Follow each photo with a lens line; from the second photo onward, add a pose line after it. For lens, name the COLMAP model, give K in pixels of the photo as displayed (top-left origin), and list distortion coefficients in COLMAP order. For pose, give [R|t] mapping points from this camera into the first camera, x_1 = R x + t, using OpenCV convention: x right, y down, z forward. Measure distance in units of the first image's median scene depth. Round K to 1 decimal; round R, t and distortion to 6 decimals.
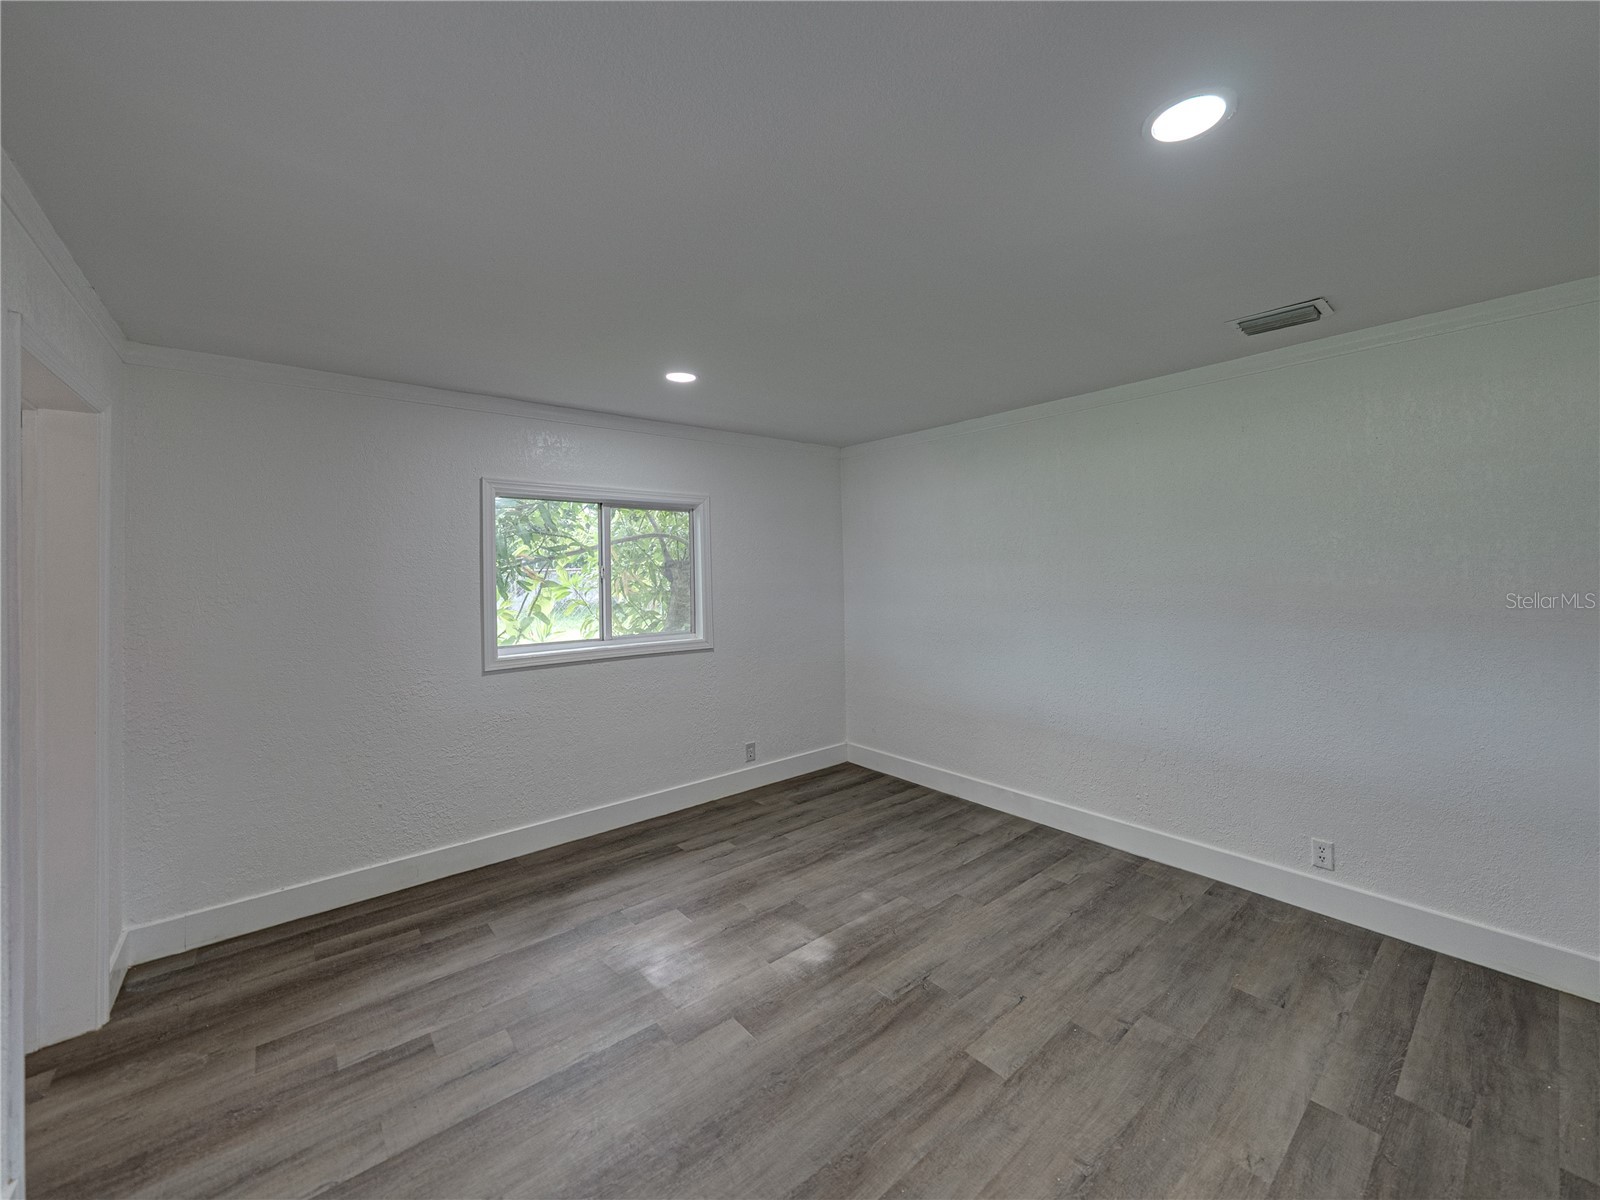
lens RADIAL K [[615.0, 0, 801.2], [0, 615.0, 585.3], [0, 0, 1]] dist [-0.002040, -0.000138]
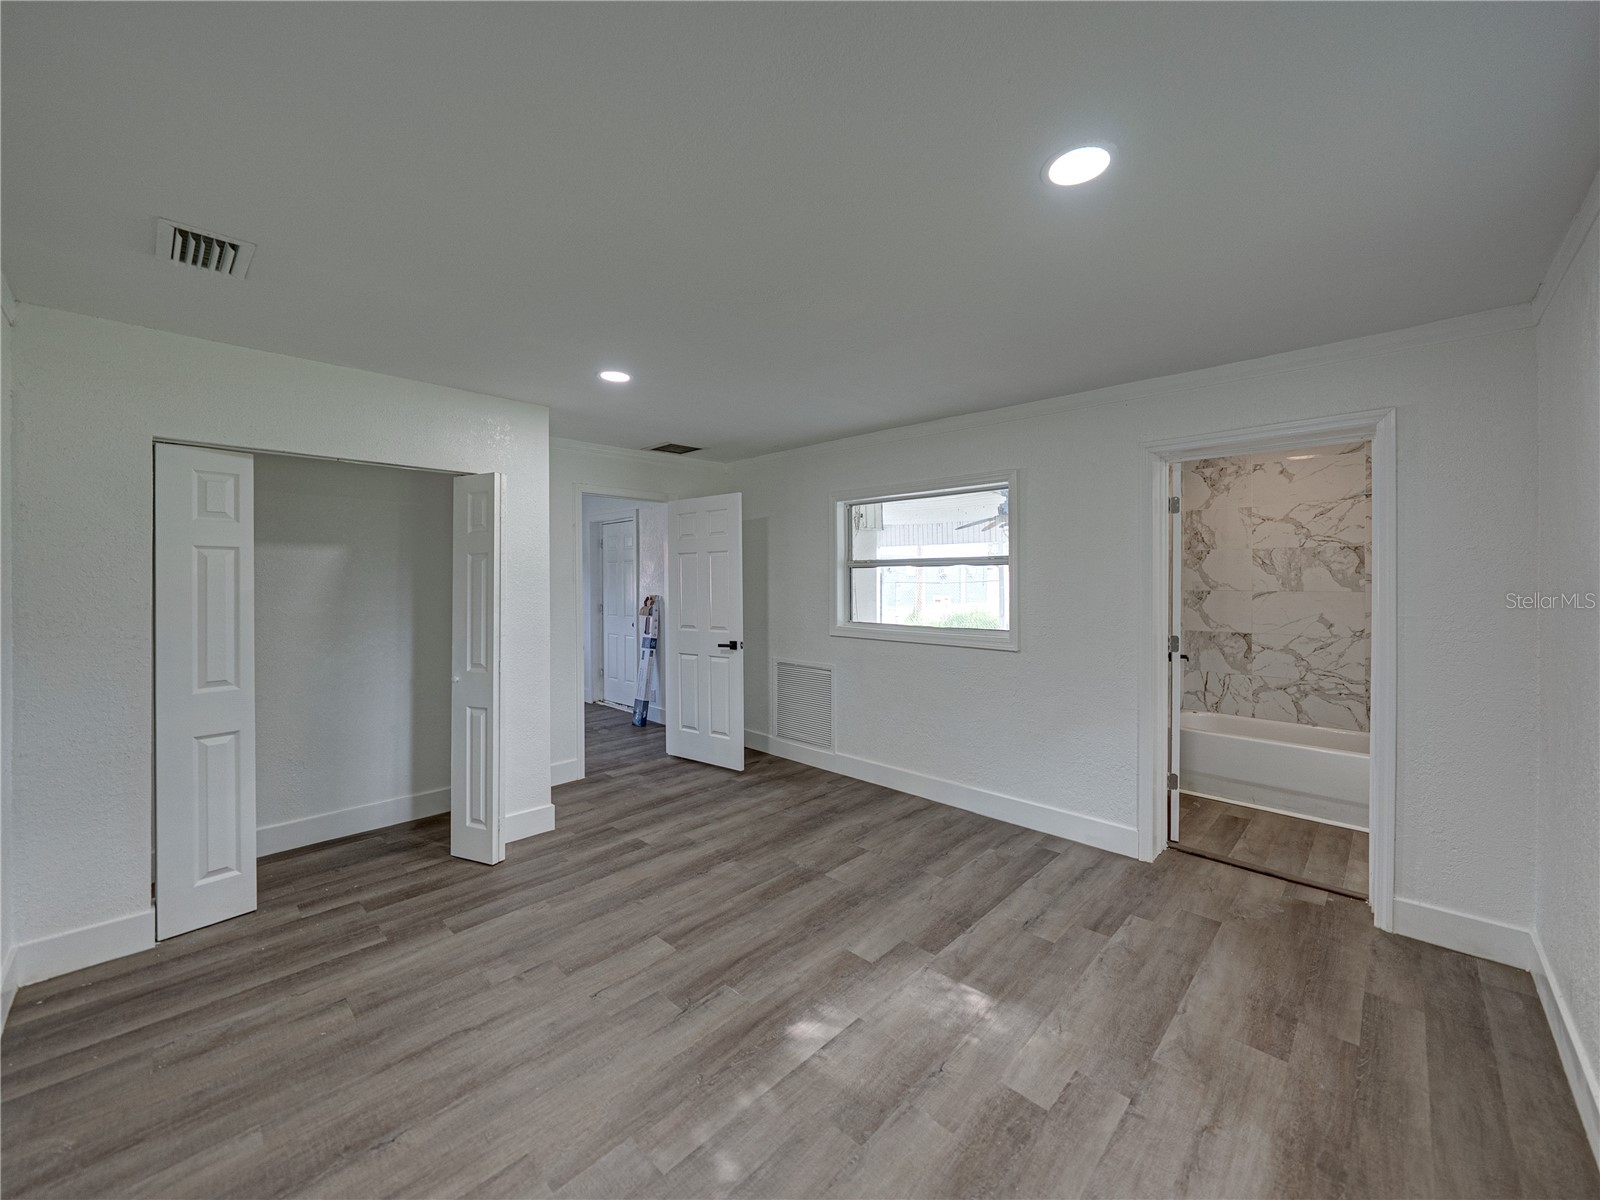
lens RADIAL K [[615.0, 0, 801.2], [0, 615.0, 585.3], [0, 0, 1]] dist [-0.002040, -0.000138]
pose [[-0.993065, 0.019733, -0.115898, 0.126035], [0.014817, 0.998960, 0.043128, -0.030986], [0.116628, 0.041112, -0.992324, 1.963798]]
